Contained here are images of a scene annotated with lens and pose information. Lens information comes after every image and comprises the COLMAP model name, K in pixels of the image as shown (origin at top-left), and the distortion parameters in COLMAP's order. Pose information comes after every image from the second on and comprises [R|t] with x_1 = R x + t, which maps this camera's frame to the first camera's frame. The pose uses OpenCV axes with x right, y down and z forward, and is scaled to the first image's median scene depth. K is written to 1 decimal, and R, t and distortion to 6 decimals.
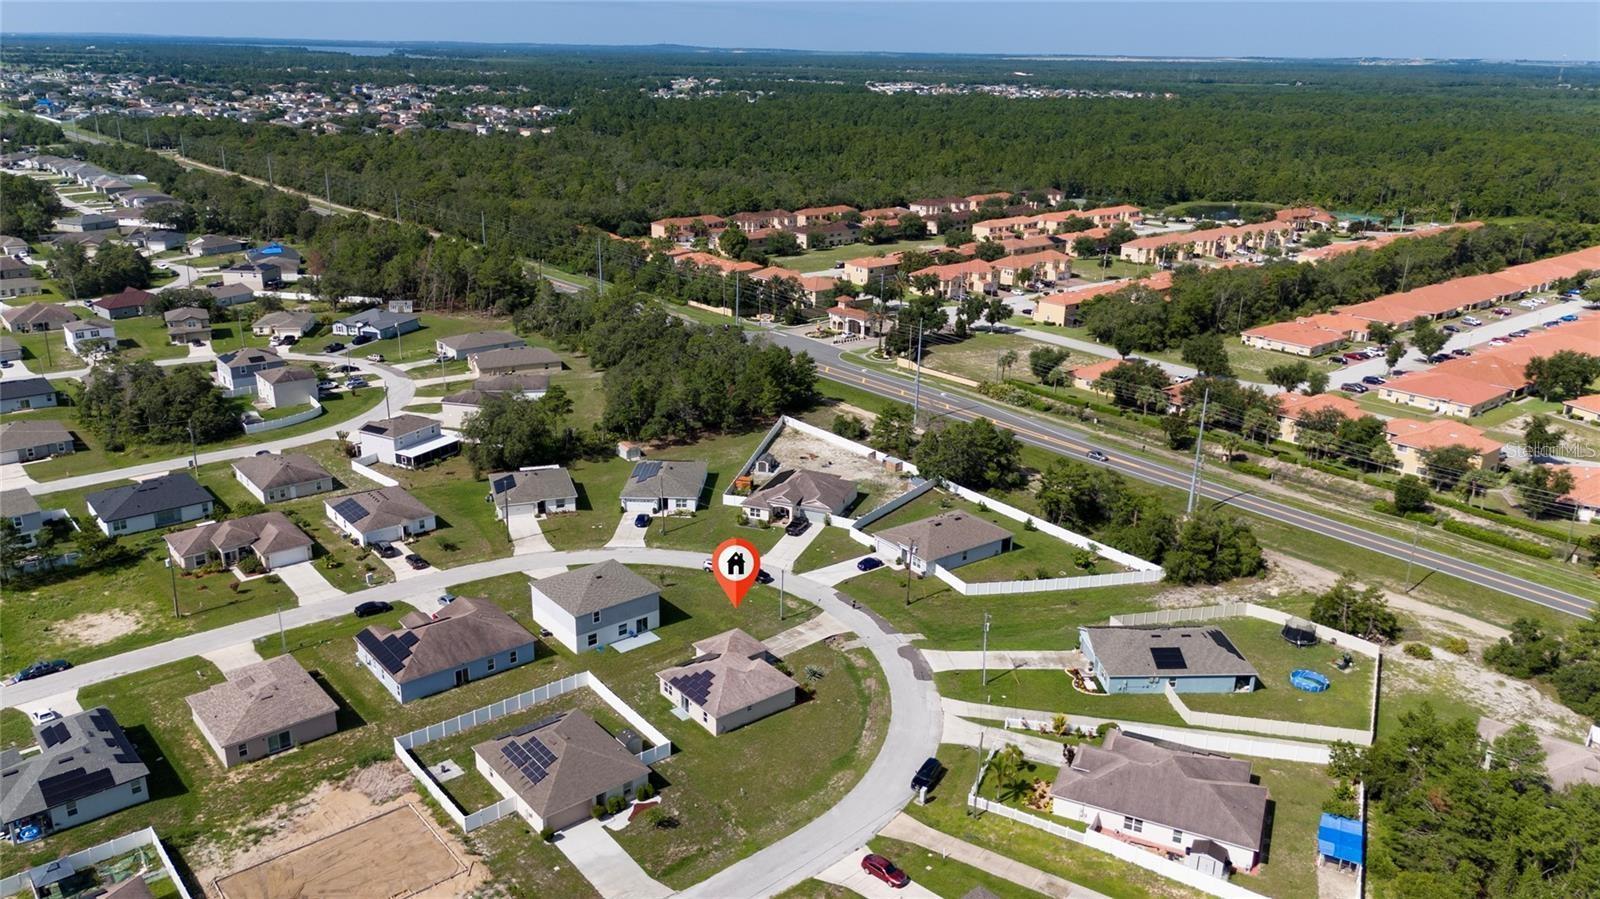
lens RADIAL K [[1170.7, 0, 803.4], [0, 1170.7, 452.8], [0, 0, 1]] dist [0.106375, -0.135449]
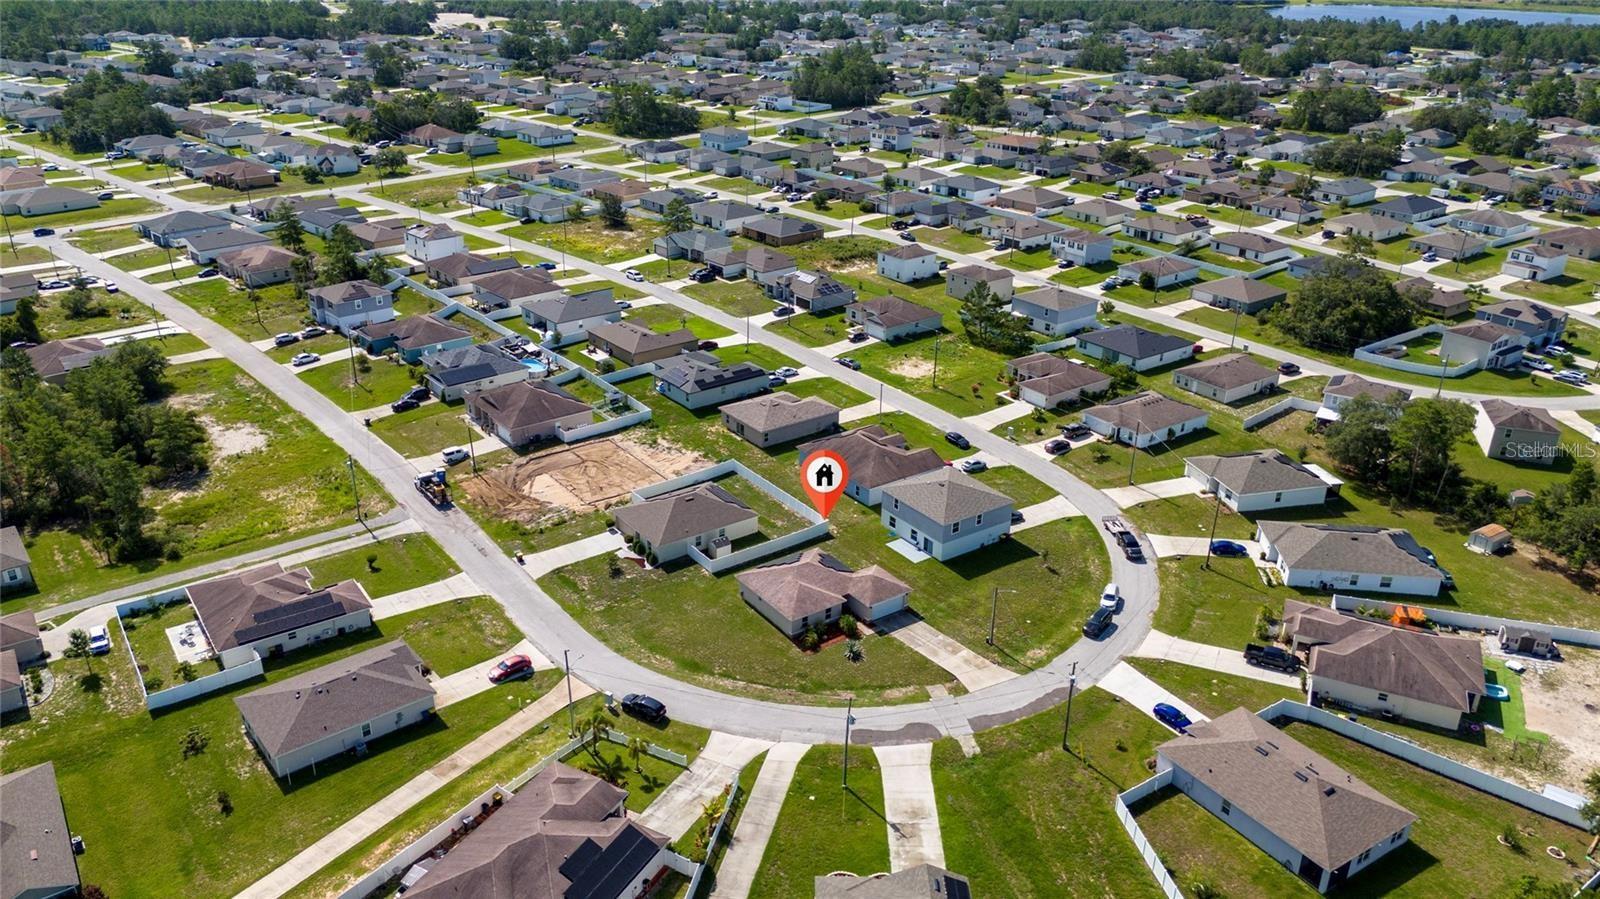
lens RADIAL K [[1170.7, 0, 803.4], [0, 1170.7, 452.8], [0, 0, 1]] dist [0.106375, -0.135449]
pose [[-0.060016, 0.392051, -0.917984, 0.589826], [-0.342404, 0.855759, 0.387861, -0.210762], [0.937634, 0.337599, 0.082880, 0.640125]]
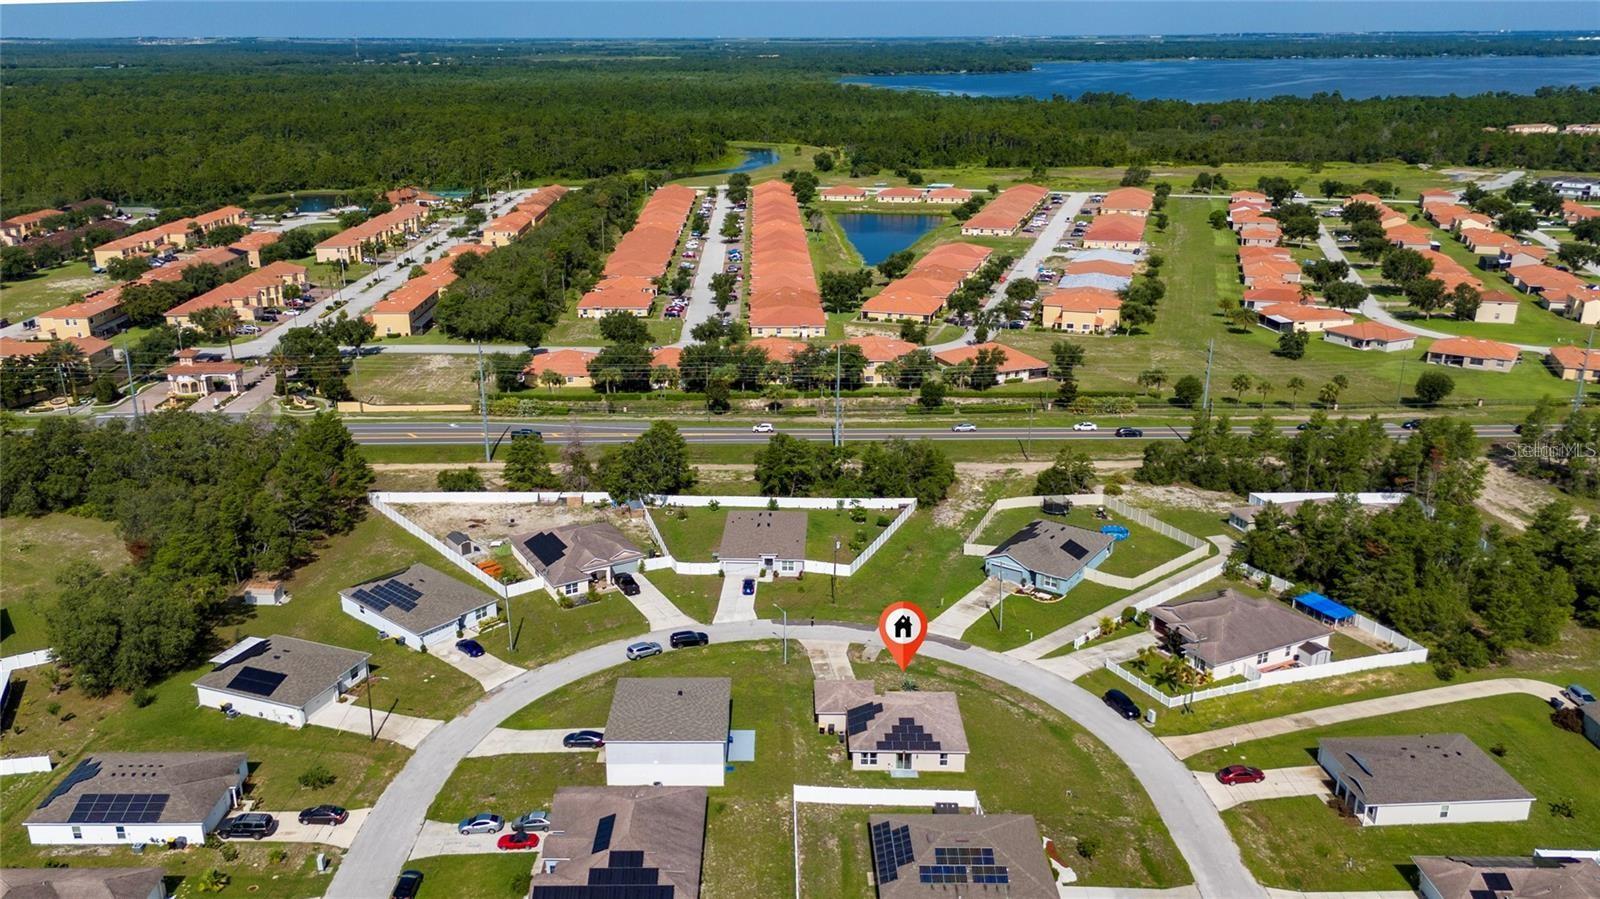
lens RADIAL K [[1213.6, 0, 771.4], [0, 1213.6, 446.3], [0, 0, 1]] dist [0.112186, -0.153529]
pose [[0.635426, -0.263916, 0.725660, -0.561293], [0.264218, 0.957362, 0.116821, -0.111370], [-0.725550, 0.117501, 0.678064, 0.291640]]
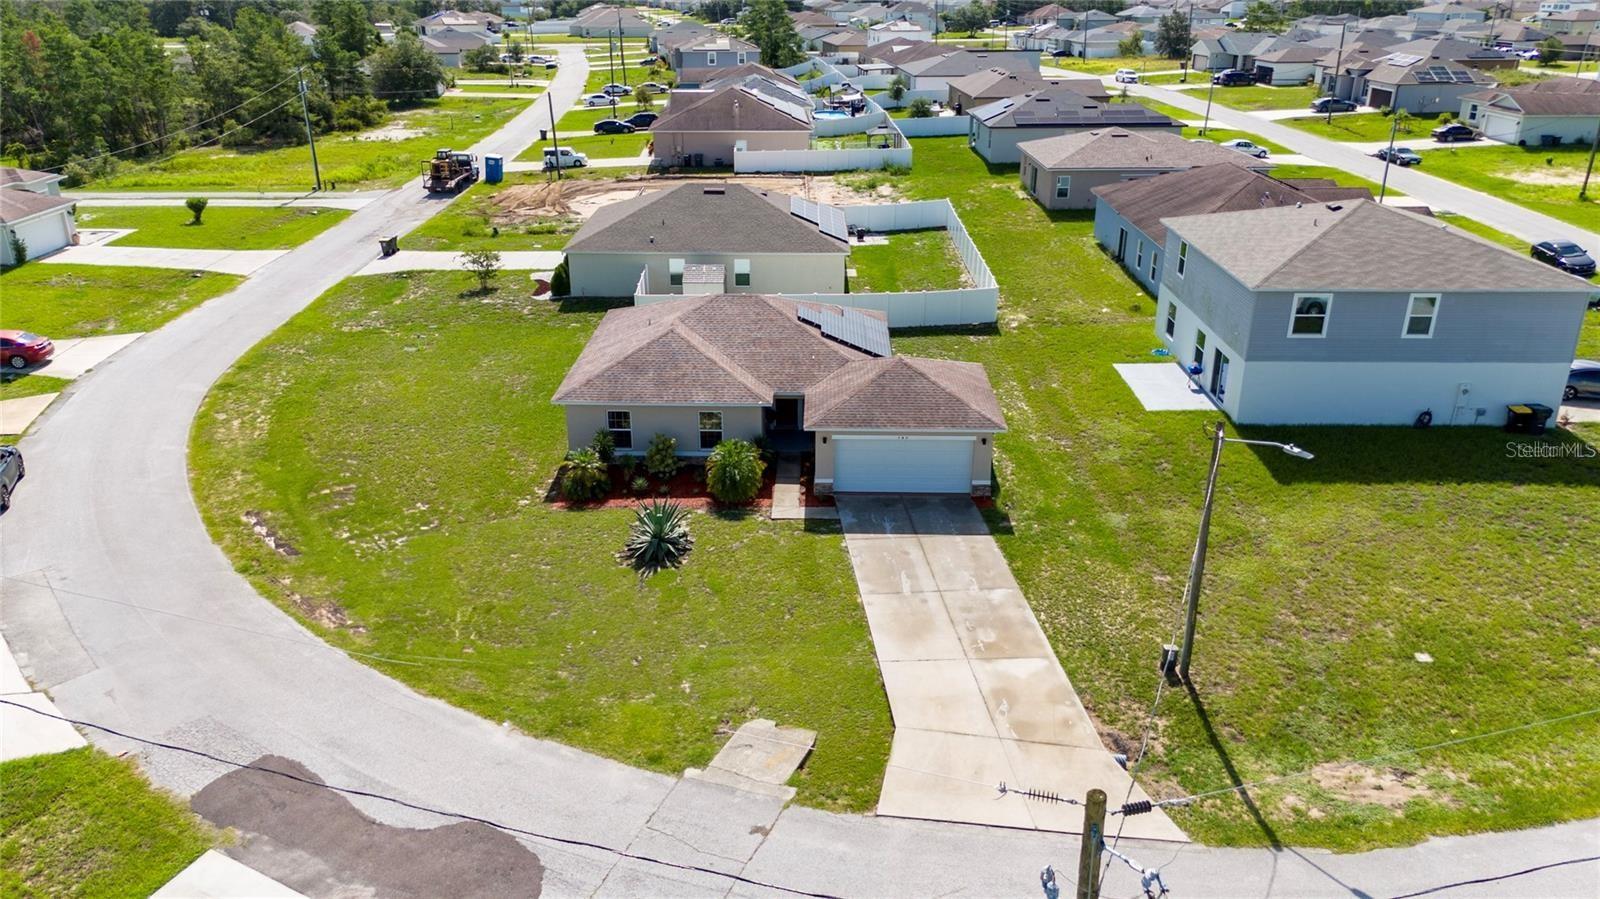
lens RADIAL K [[1170.7, 0, 803.4], [0, 1170.7, 452.8], [0, 0, 1]] dist [0.106375, -0.135449]
pose [[-0.638837, 0.278432, -0.717191, 0.127815], [-0.261503, 0.798123, 0.542785, 0.019074], [0.723535, 0.534299, -0.437060, 0.858497]]
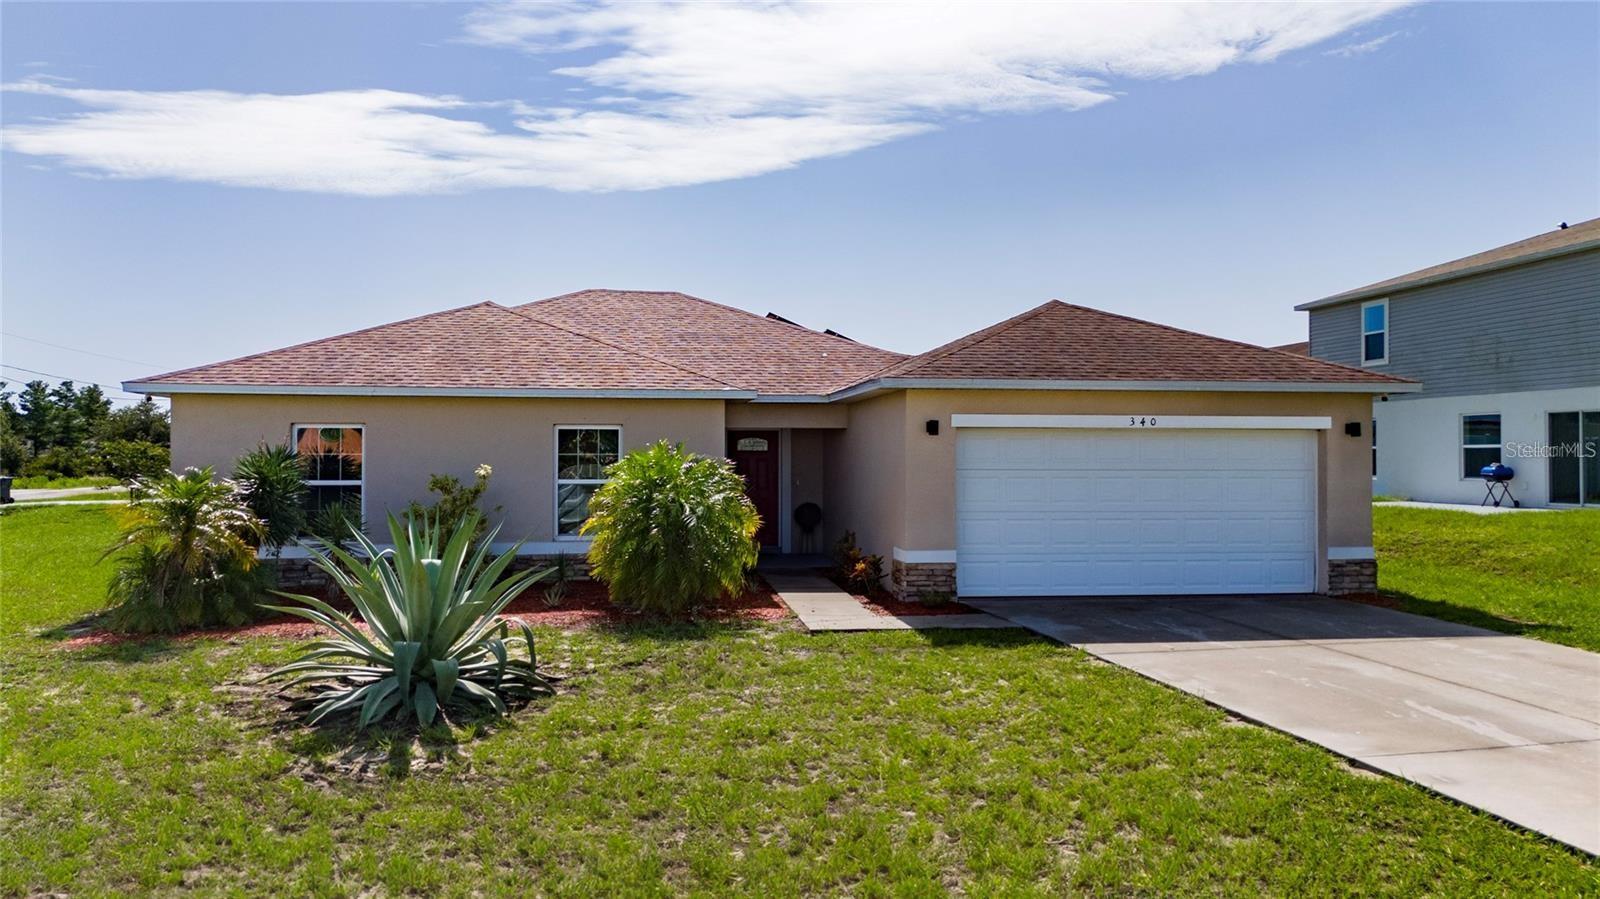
lens RADIAL K [[1170.7, 0, 803.4], [0, 1170.7, 452.8], [0, 0, 1]] dist [0.106375, -0.135449]
pose [[-0.498078, -0.019396, -0.866915, 0.043830], [-0.294360, 0.944166, 0.147997, 0.121497], [0.815641, 0.328899, -0.475978, 0.798445]]
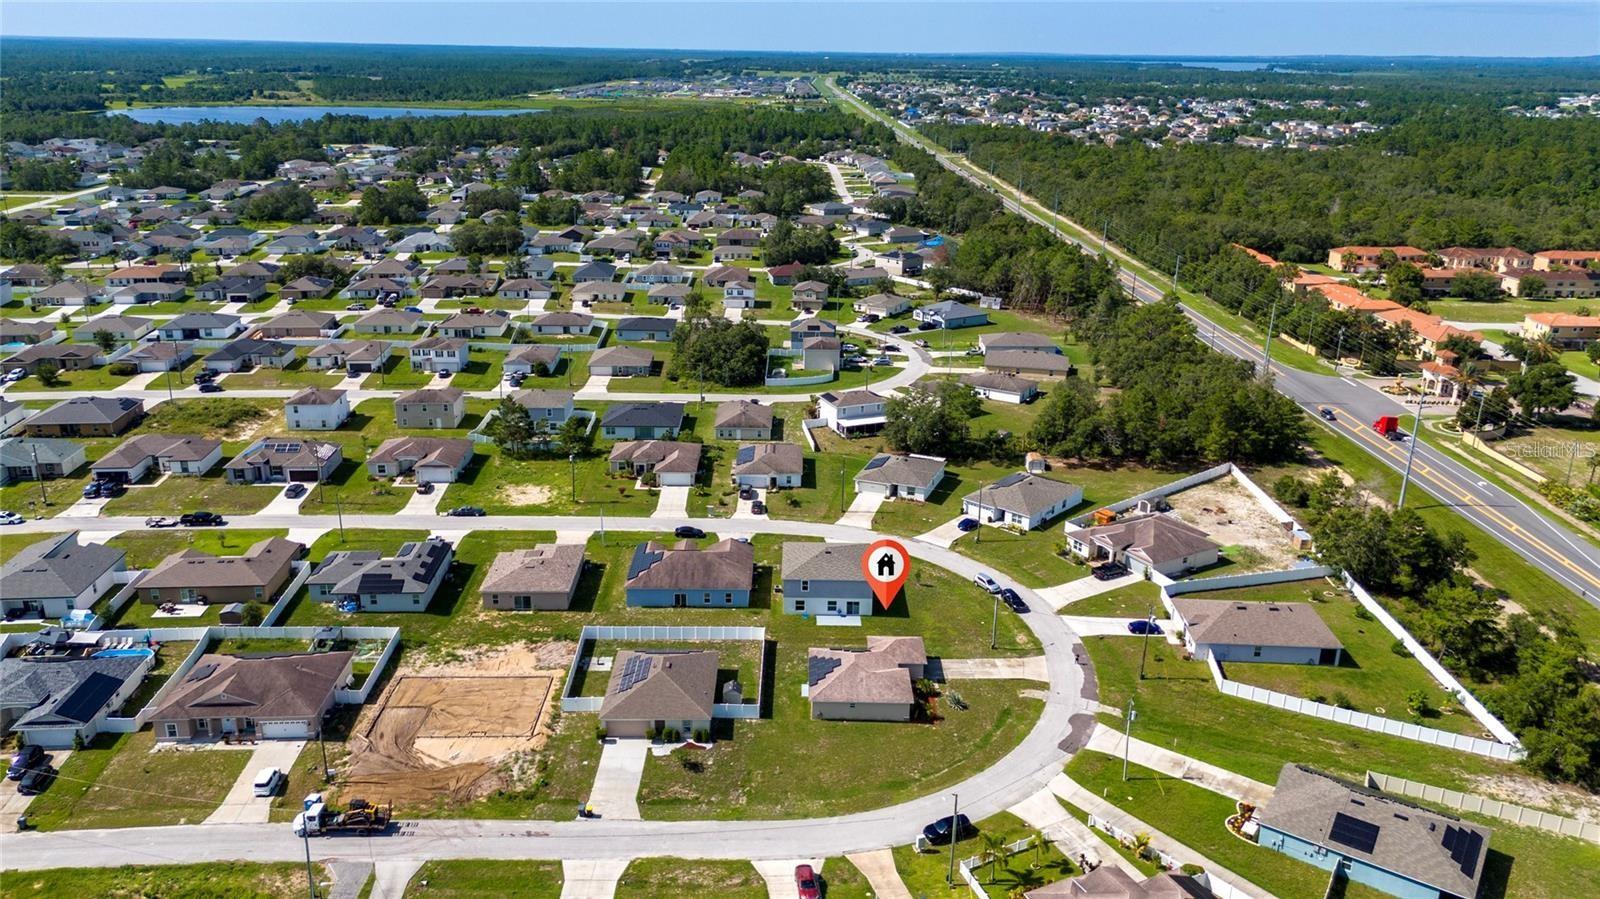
lens RADIAL K [[1170.7, 0, 803.4], [0, 1170.7, 452.8], [0, 0, 1]] dist [0.106375, -0.135449]
pose [[0.778031, 0.198980, -0.595882, 0.337853], [-0.205782, 0.976905, 0.057528, -0.030970], [0.593567, 0.077863, 0.801009, 0.105699]]
